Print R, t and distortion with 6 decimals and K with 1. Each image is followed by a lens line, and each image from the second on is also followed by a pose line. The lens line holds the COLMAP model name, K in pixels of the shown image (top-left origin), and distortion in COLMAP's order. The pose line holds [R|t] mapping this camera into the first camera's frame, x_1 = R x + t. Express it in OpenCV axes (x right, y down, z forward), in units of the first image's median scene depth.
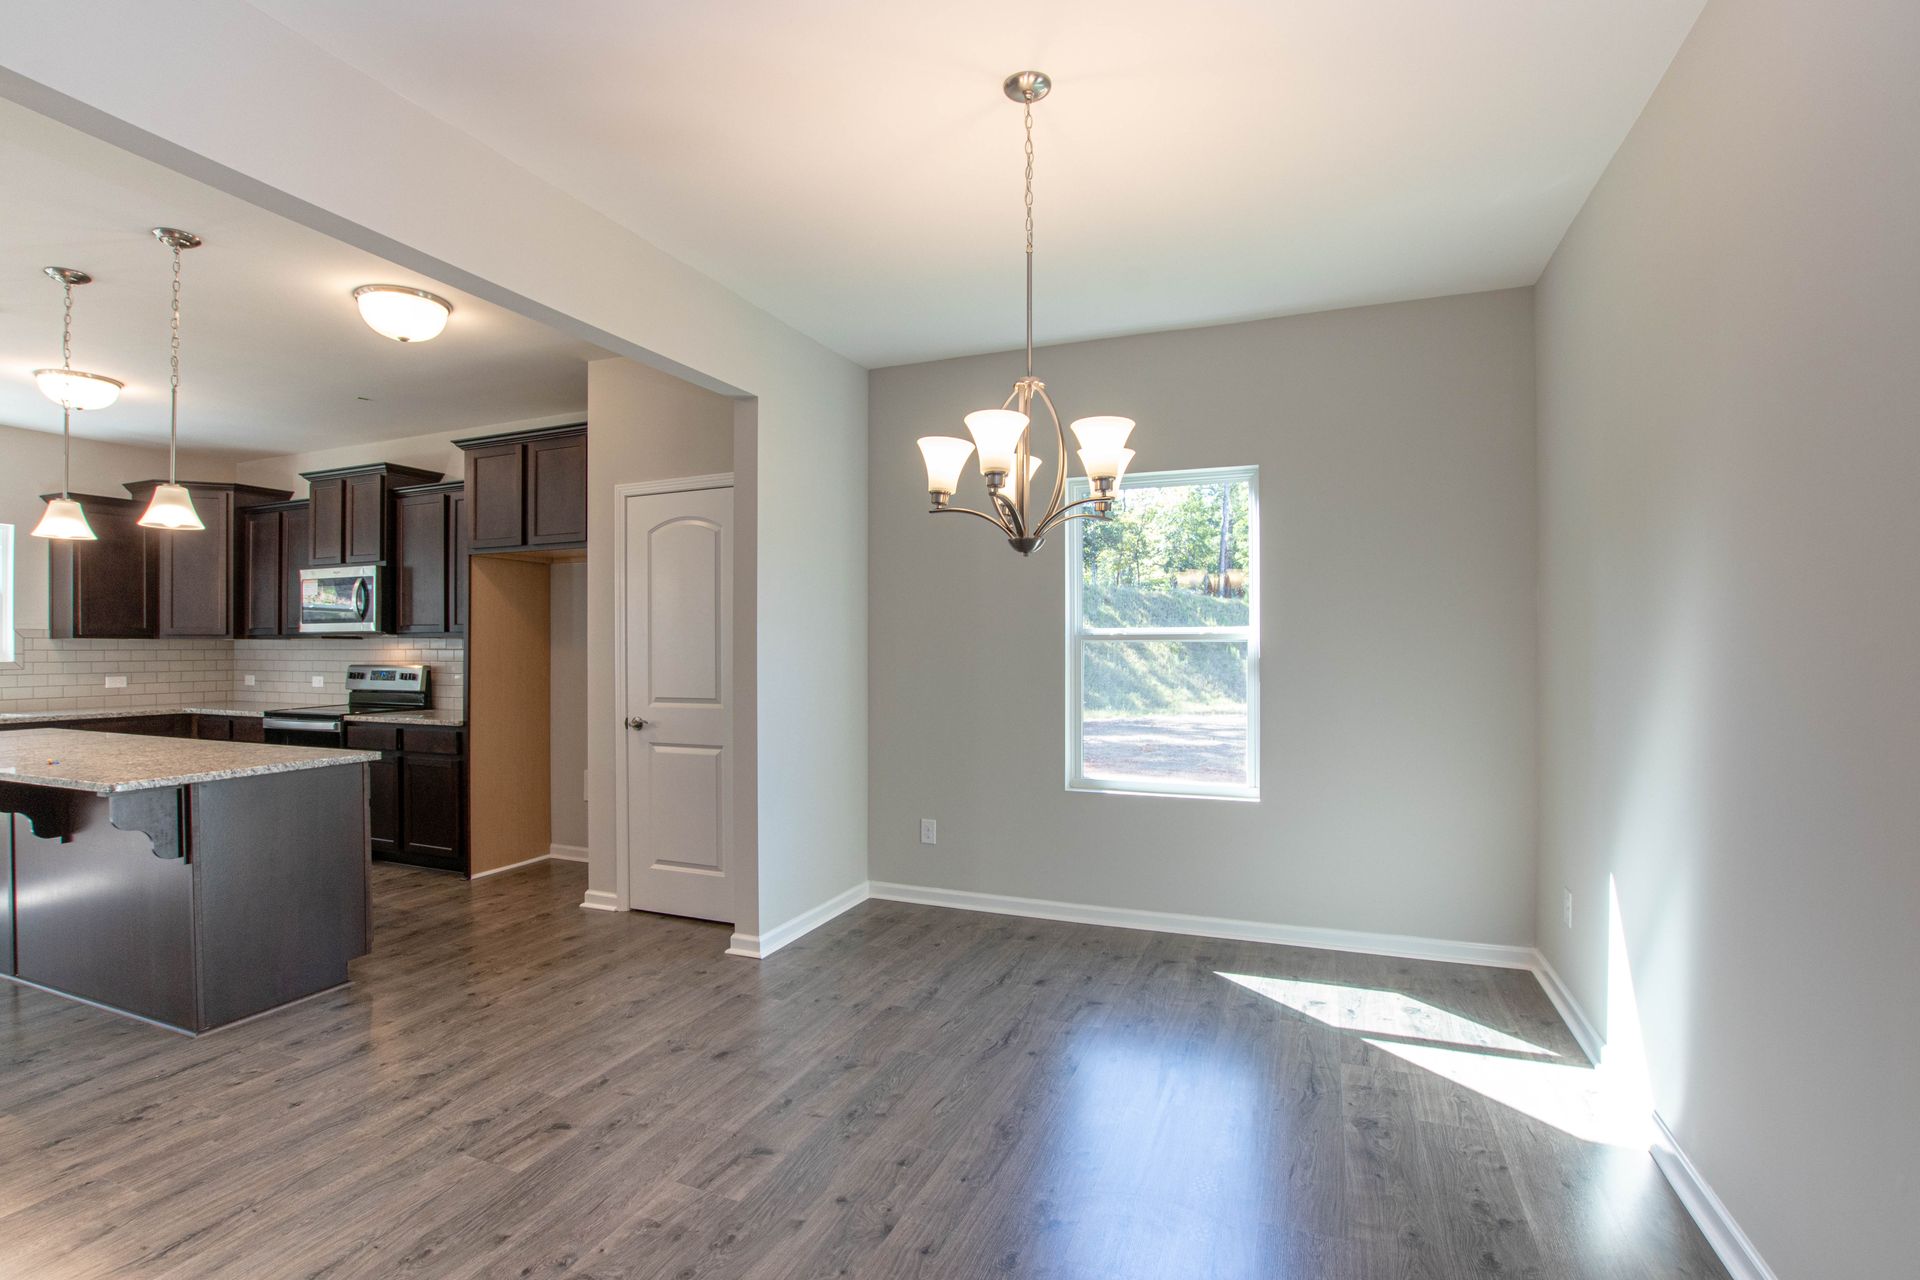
lens RADIAL K [[936.8, 0, 953.2], [0, 936.8, 577.8], [0, 0, 1]] dist [-0.039351, 0.001175]
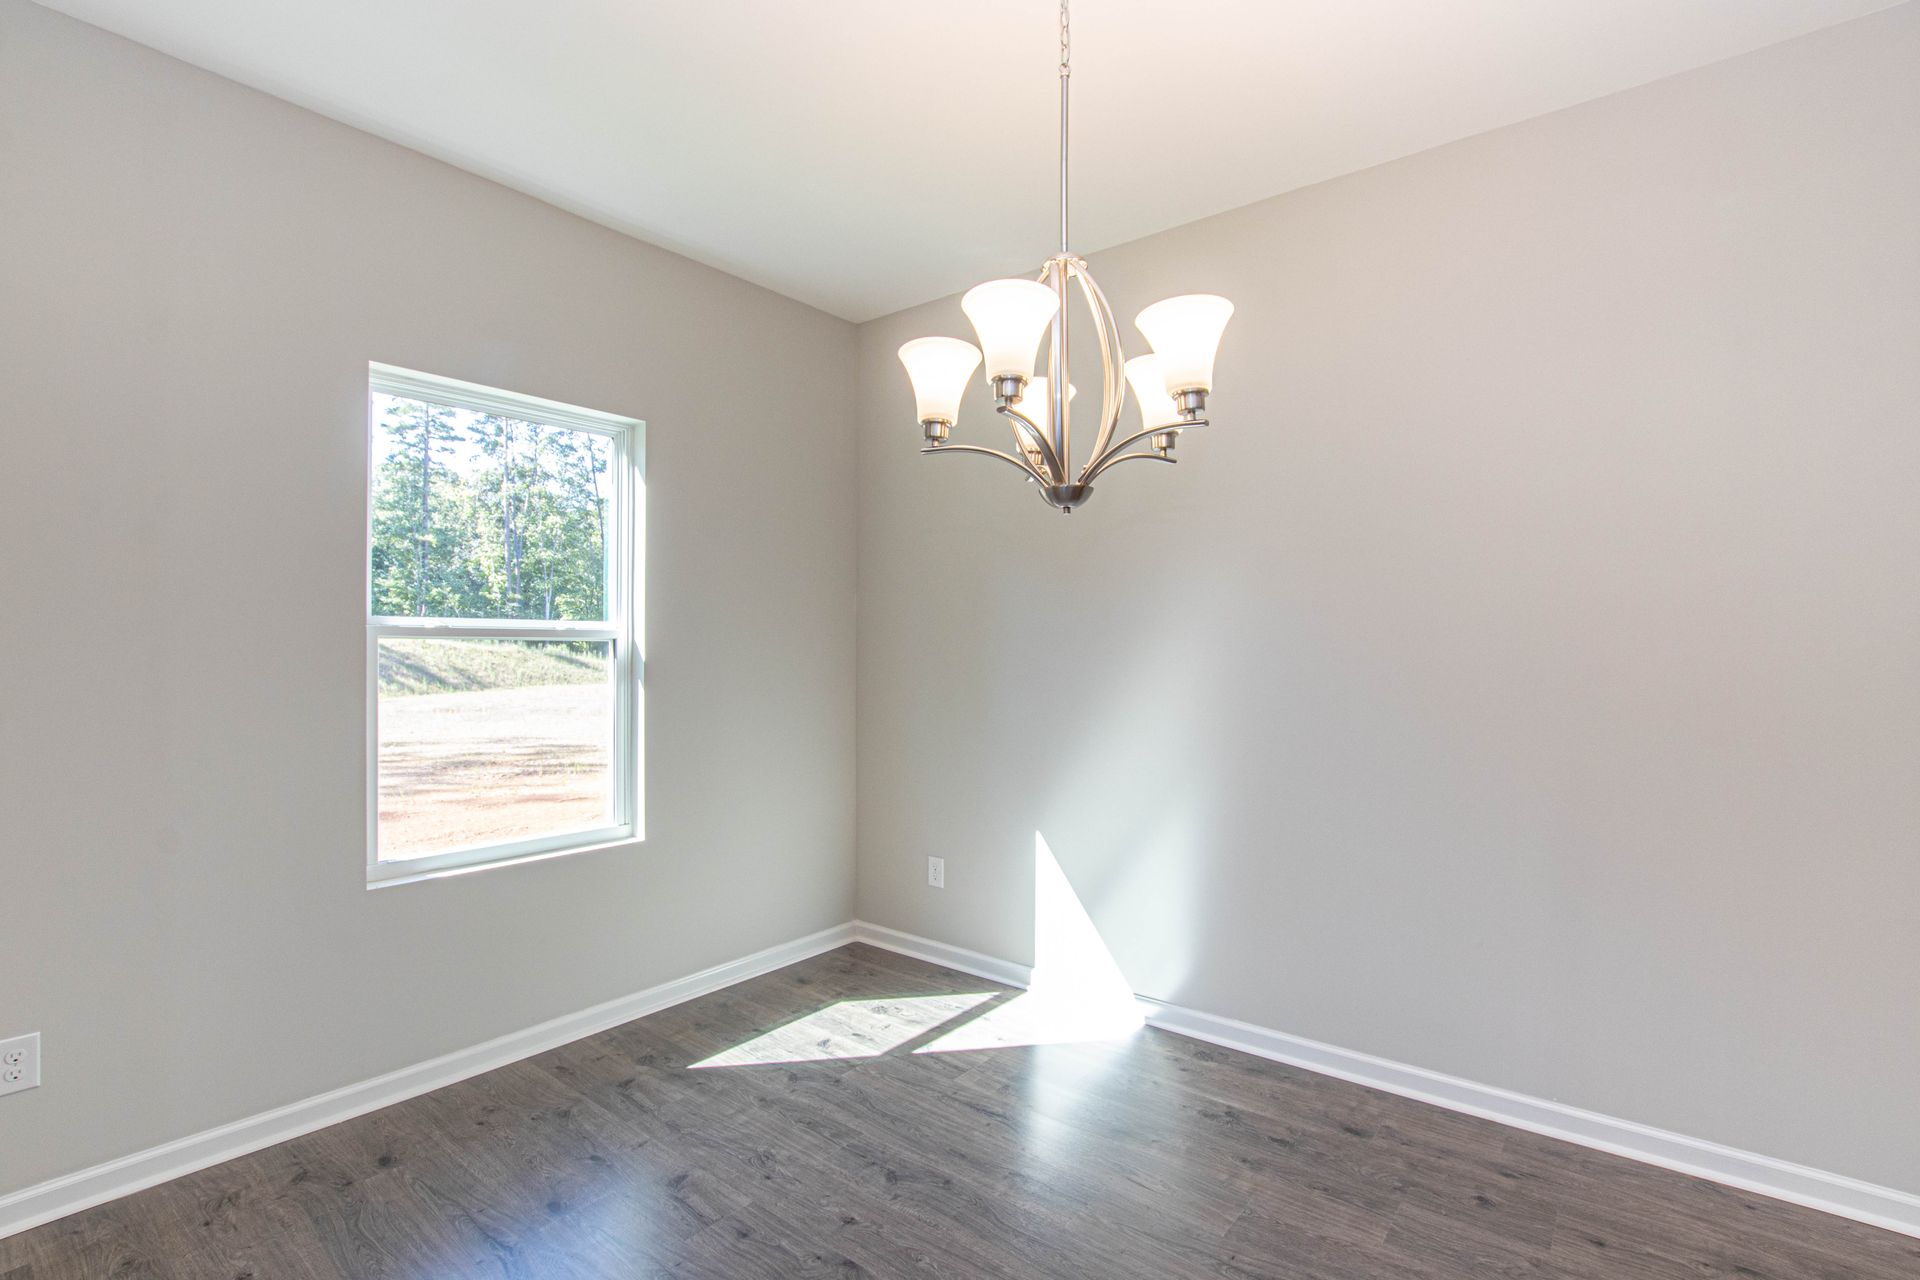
lens RADIAL K [[901.9, 0, 949.2], [0, 901.9, 642.7], [0, 0, 1]] dist [-0.040923, 0.005670]
pose [[0.273343, 0.001399, 0.961916, -0.341995], [-0.072231, 0.997205, 0.019076, 0.034583], [-0.959201, -0.074694, 0.272680, 0.549768]]
